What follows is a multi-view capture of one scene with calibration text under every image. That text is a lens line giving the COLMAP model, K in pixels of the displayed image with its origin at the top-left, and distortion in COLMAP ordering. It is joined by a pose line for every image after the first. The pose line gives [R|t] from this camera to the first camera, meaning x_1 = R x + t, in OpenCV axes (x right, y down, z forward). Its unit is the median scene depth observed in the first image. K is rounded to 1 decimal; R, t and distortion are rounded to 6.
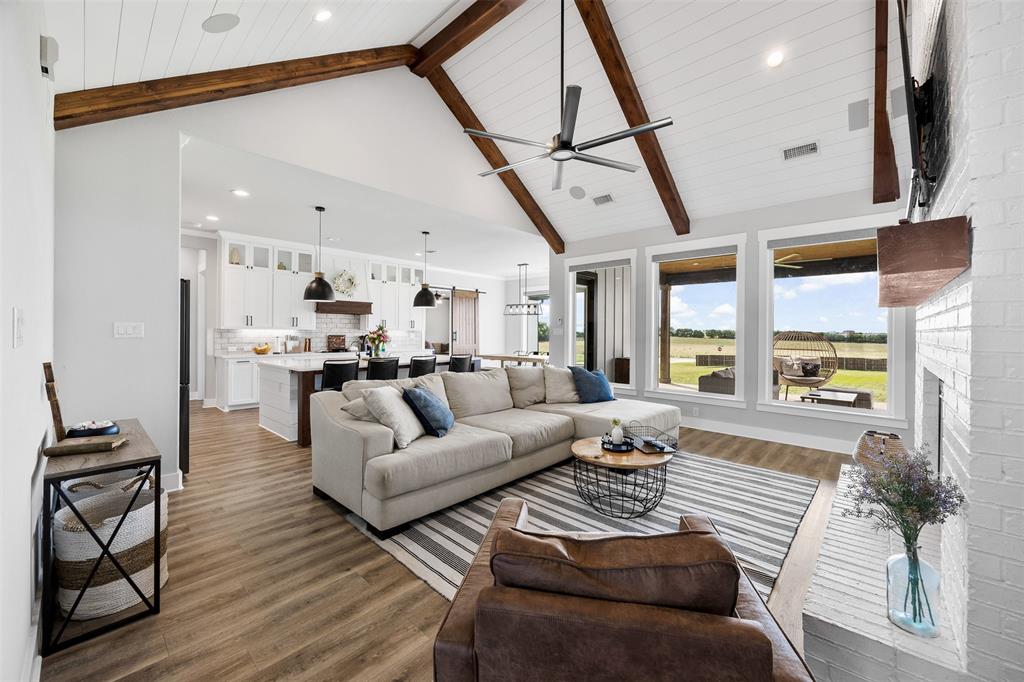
lens RADIAL K [[395.5, 0, 511.2], [0, 395.5, 331.6], [0, 0, 1]] dist [-0.001673, -0.000441]
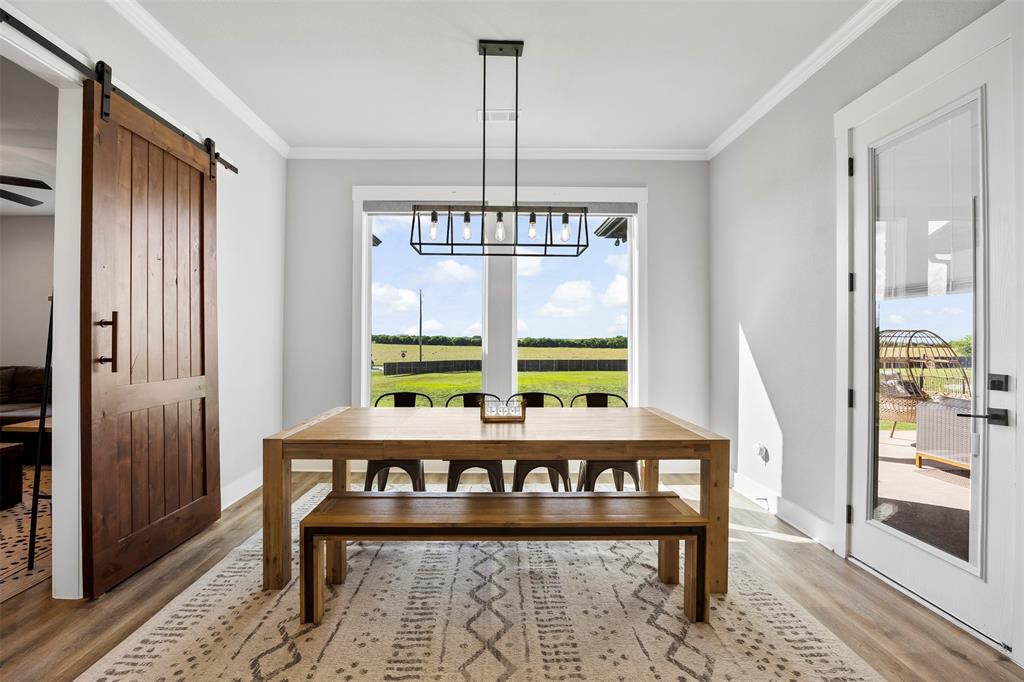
lens RADIAL K [[449.1, 0, 491.9], [0, 449.1, 335.9], [0, 0, 1]] dist [-0.011496, 0.000194]
pose [[0.730957, 0.005087, 0.682404, -0.220129], [-0.004097, 0.999987, -0.003066, 0.013694], [-0.682411, -0.000554, 0.730968, 1.085399]]
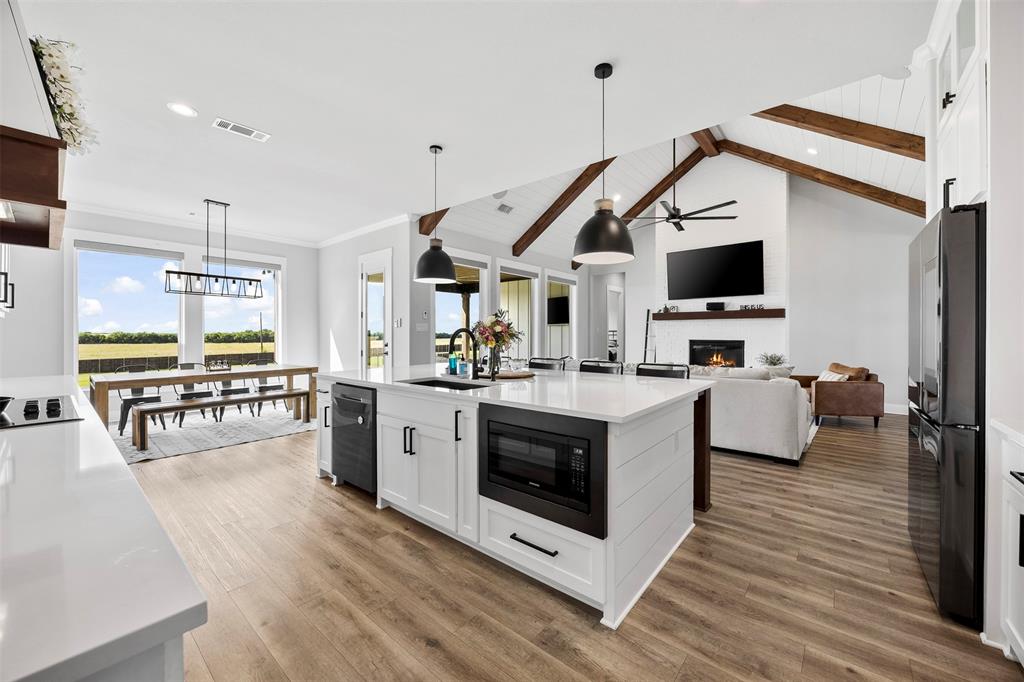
lens RADIAL K [[395.5, 0, 512.7], [0, 395.5, 333.4], [0, 0, 1]] dist [-0.001673, -0.000441]
pose [[-0.044576, -0.004223, 0.998997, -0.714926], [-0.000186, 0.999991, 0.004219, 0.009346], [-0.999006, 0.000003, -0.044576, 0.839400]]
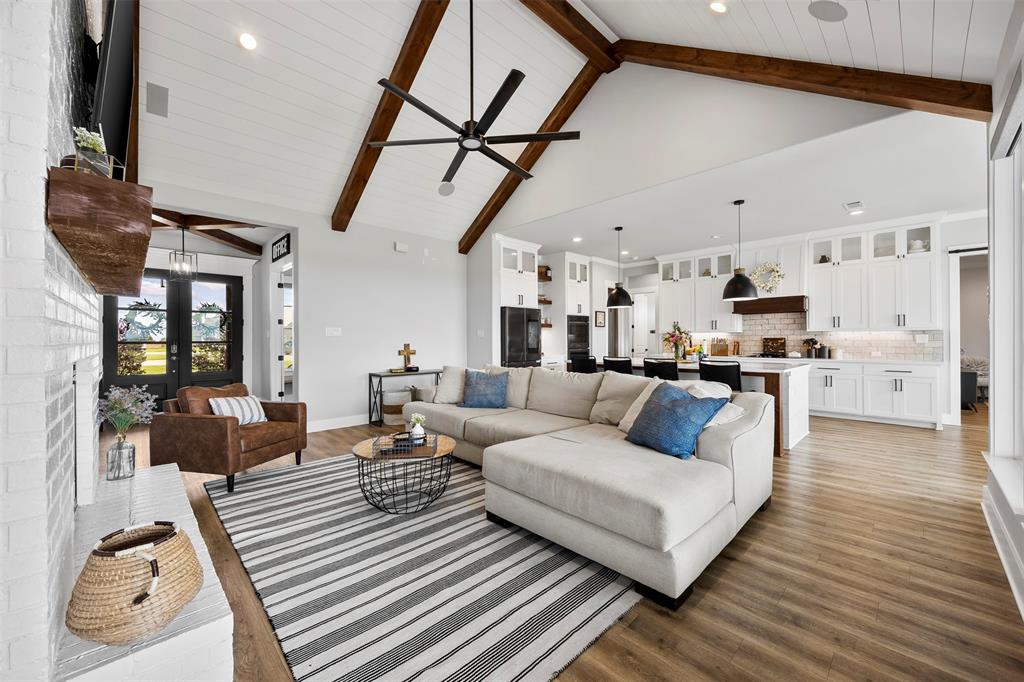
lens RADIAL K [[395.5, 0, 509.4], [0, 395.5, 337.4], [0, 0, 1]] dist [-0.001673, -0.000441]
pose [[-0.065530, -0.008322, -0.997816, 0.521035], [0.002096, 0.999962, -0.008477, 0.015950], [0.997848, -0.002647, -0.065510, 0.558542]]
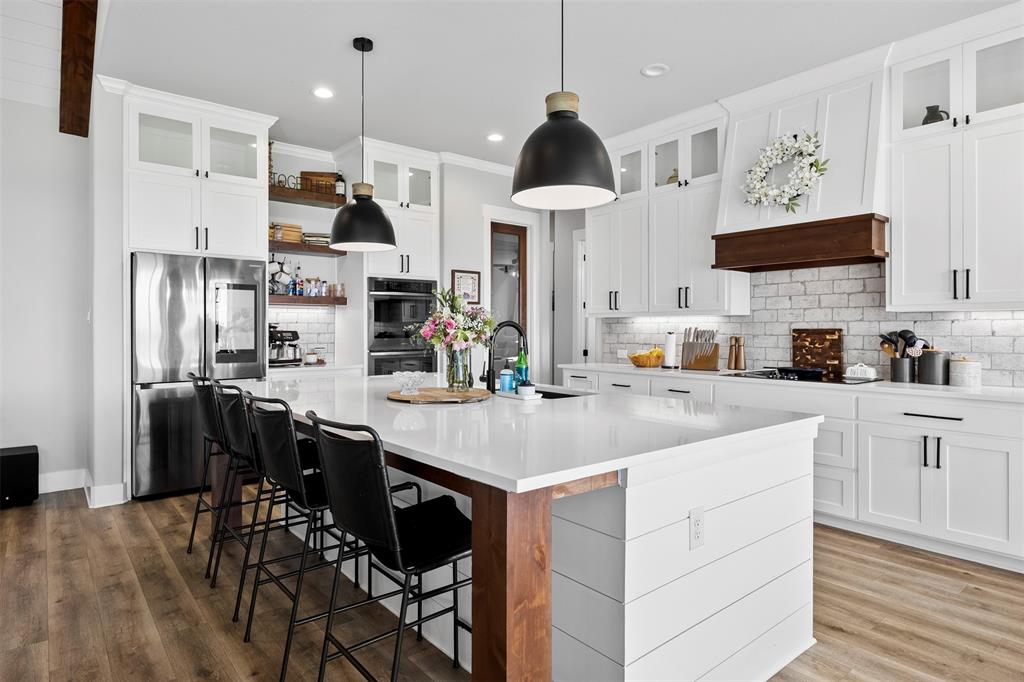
lens RADIAL K [[572.7, 0, 510.1], [0, 572.7, 331.2], [0, 0, 1]] dist [-0.009259, -0.000308]
pose [[-0.142321, -0.003617, -0.989814, 0.100027], [-0.002179, 0.999992, -0.003341, 0.015172], [0.989818, 0.001682, -0.142328, 0.932646]]
